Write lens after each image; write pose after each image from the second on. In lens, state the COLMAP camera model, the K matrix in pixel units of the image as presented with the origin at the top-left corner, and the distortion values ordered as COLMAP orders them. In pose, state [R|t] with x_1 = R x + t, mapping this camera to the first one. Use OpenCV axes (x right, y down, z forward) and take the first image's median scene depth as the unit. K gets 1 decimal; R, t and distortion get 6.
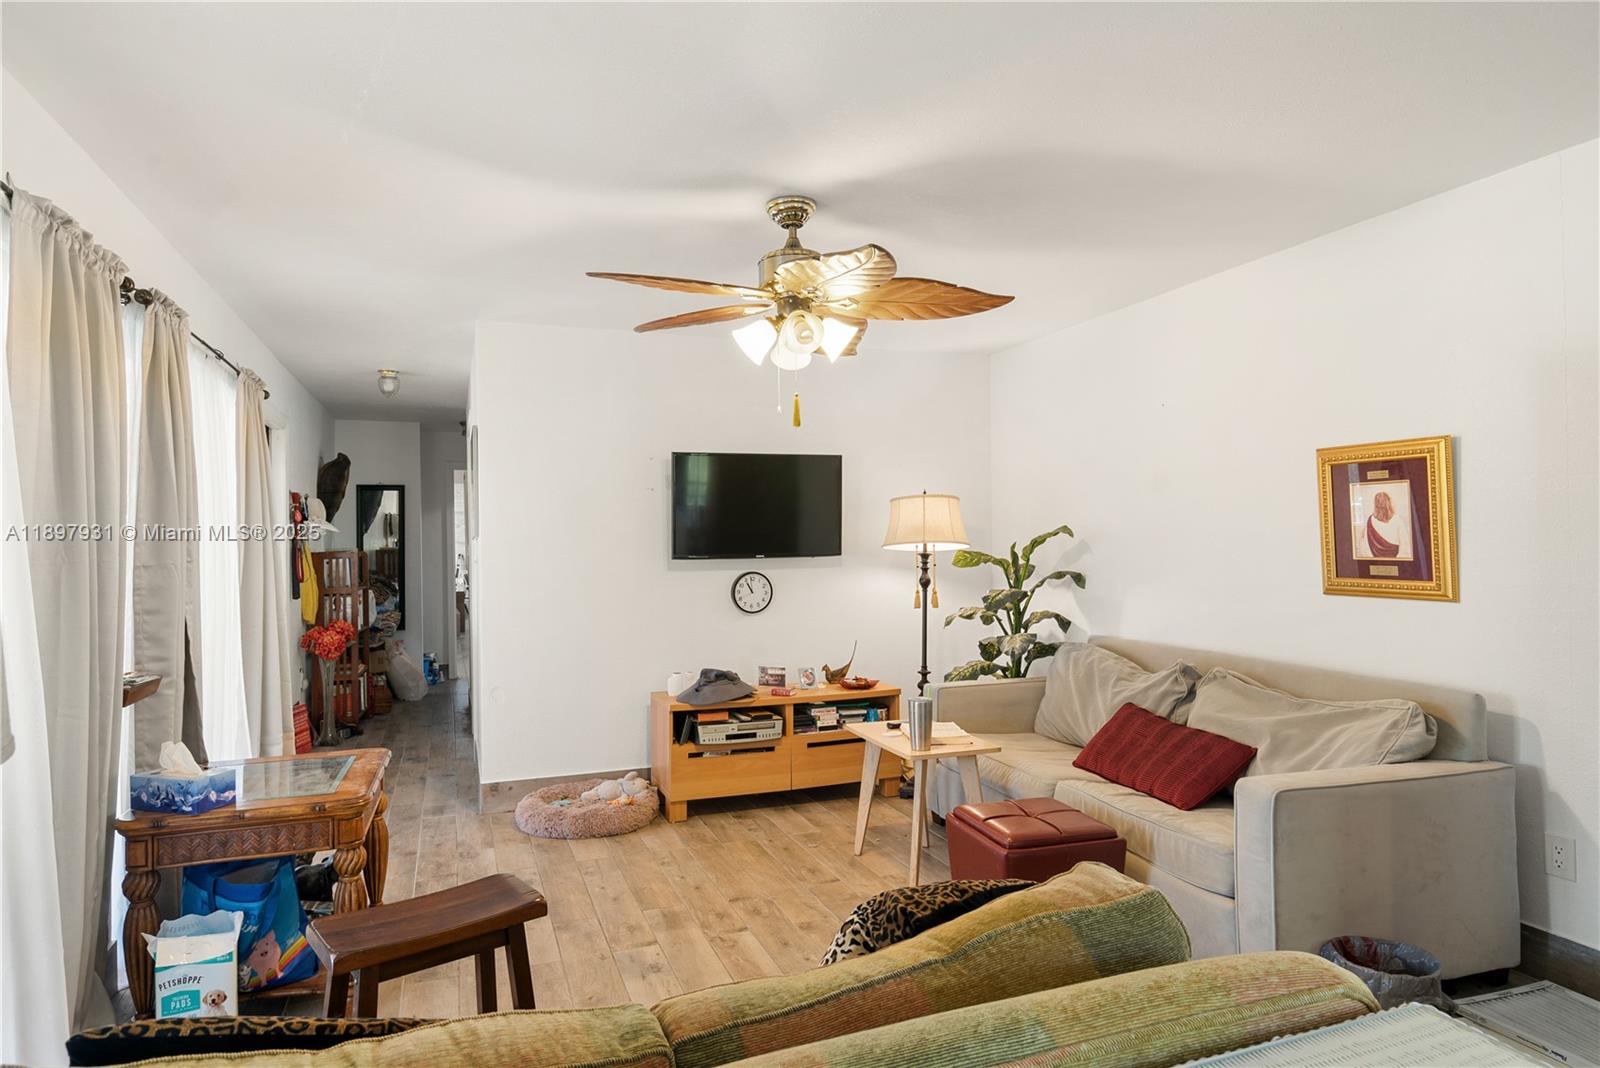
lens RADIAL K [[946.8, 0, 797.0], [0, 946.8, 532.4], [0, 0, 1]] dist [0.001760, 0.000234]
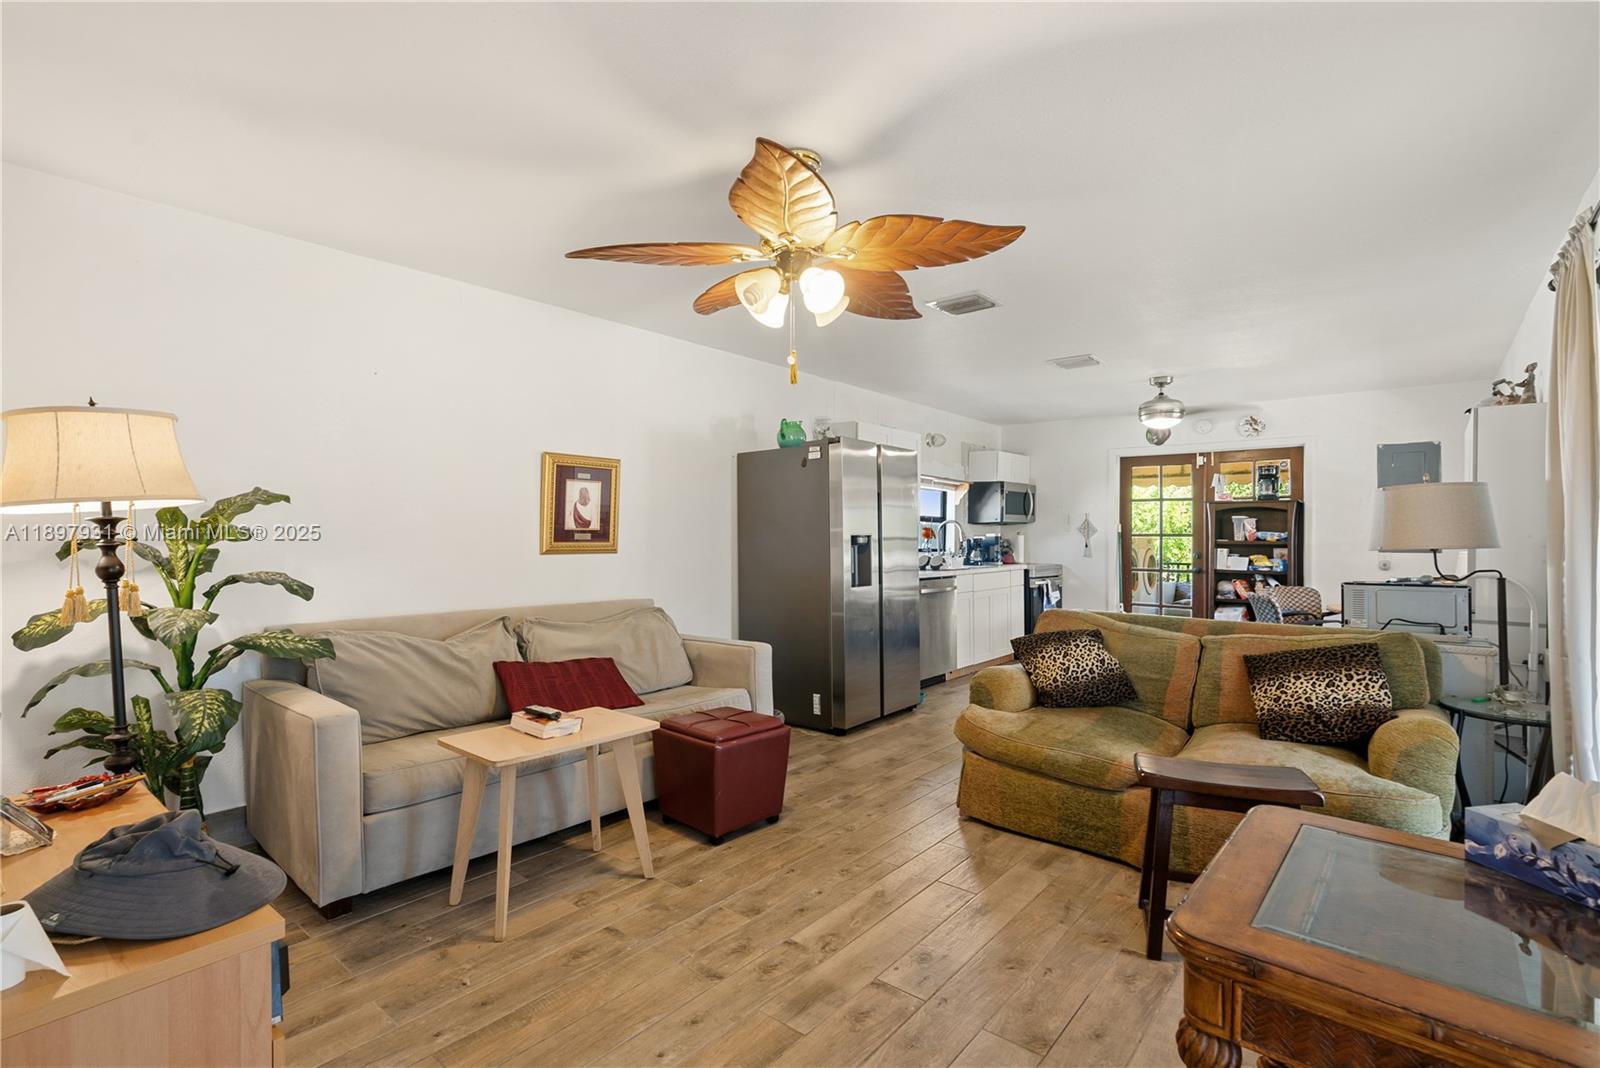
lens RADIAL K [[733.3, 0, 800.5], [0, 733.3, 534.9], [0, 0, 1]] dist [-0.003249, -0.000388]
pose [[-0.501737, 0.011208, 0.864947, -0.618809], [-0.003815, 0.999878, -0.015169, 0.053901], [-0.865012, -0.010911, -0.501633, 1.277221]]
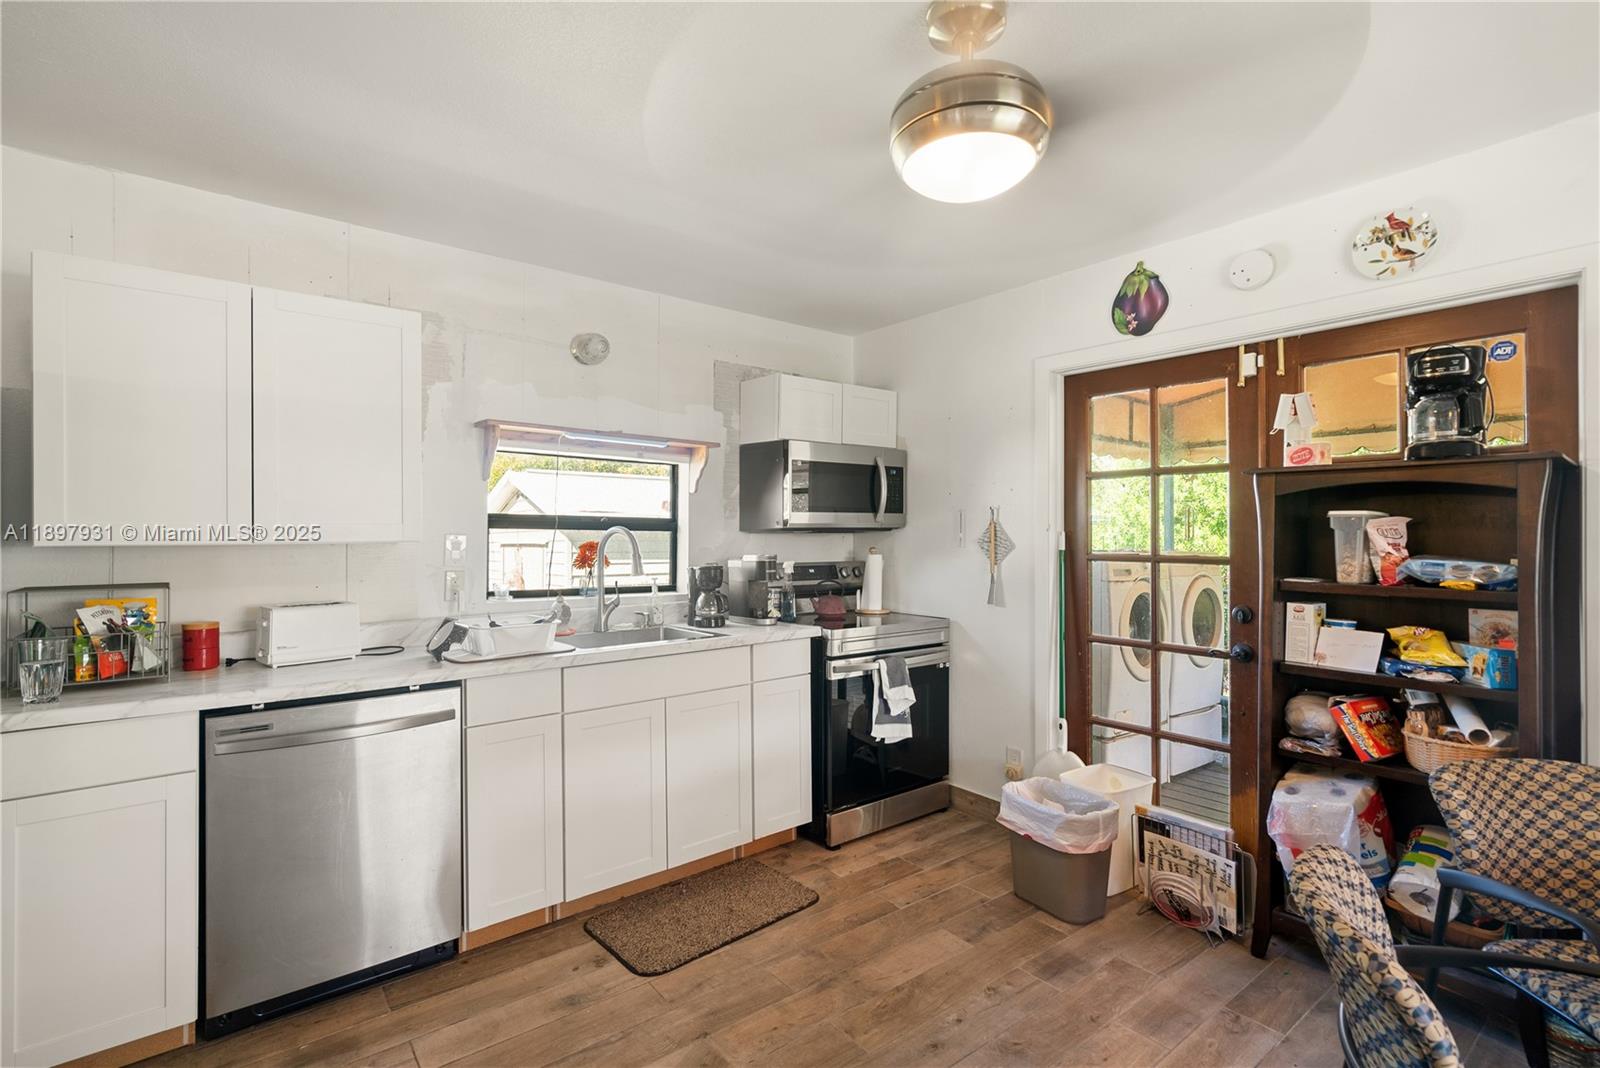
lens RADIAL K [[733.3, 0, 796.1], [0, 733.3, 528.9], [0, 0, 1]] dist [-0.003249, -0.000388]
pose [[-0.325879, 0.010331, 0.945355, -0.564310], [0.002468, 0.999946, -0.010077, 0.048550], [-0.945408, -0.000951, -0.325887, 1.166477]]
